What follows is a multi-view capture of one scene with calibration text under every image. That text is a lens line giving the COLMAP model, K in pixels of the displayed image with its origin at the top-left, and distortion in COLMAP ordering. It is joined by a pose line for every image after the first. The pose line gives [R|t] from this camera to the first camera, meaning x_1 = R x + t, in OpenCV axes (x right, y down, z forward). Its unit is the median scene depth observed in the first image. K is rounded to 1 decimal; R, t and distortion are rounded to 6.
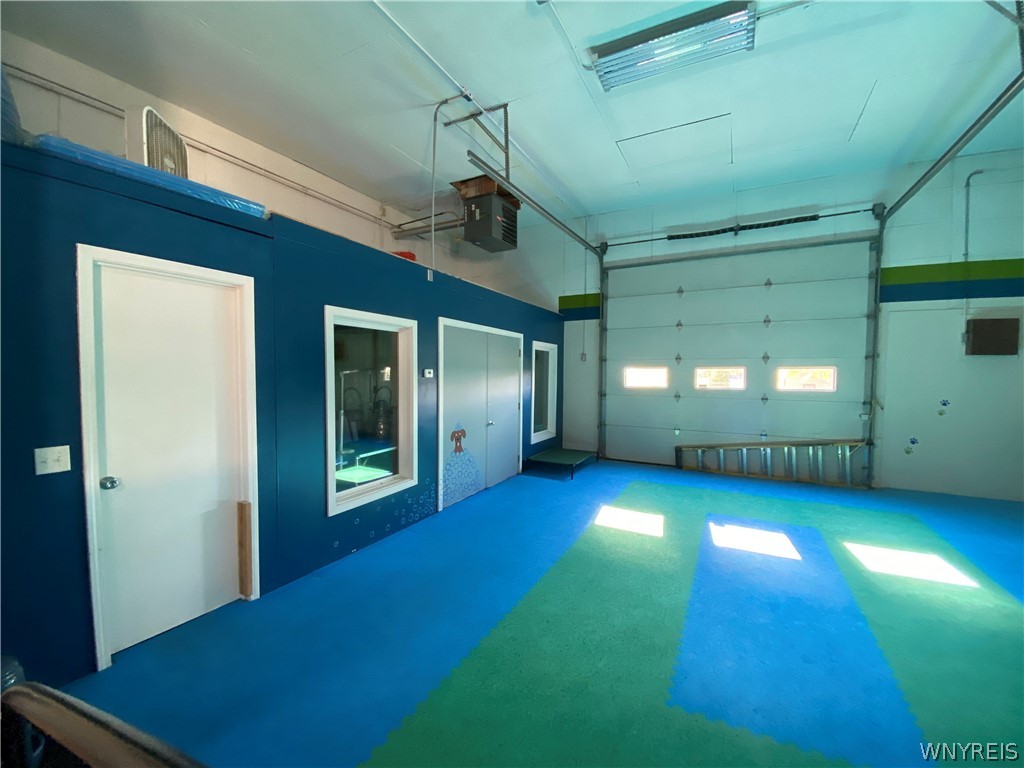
lens RADIAL K [[412.6, 0, 510.7], [0, 412.6, 388.8], [0, 0, 1]] dist [-0.000531, -0.012174]
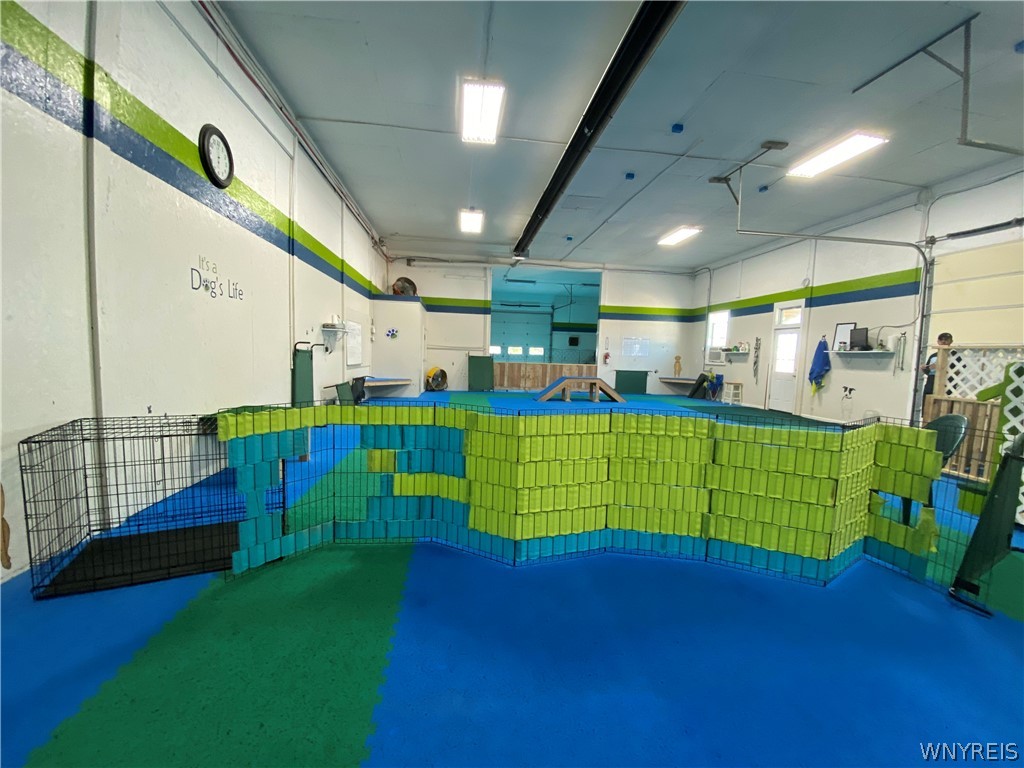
lens RADIAL K [[412.6, 0, 510.7], [0, 412.6, 388.8], [0, 0, 1]] dist [-0.000531, -0.012174]
pose [[0.817408, -0.033171, 0.575103, -1.501562], [-0.003142, 0.998069, 0.062032, 0.078553], [-0.576051, -0.052512, 0.815725, -1.771683]]
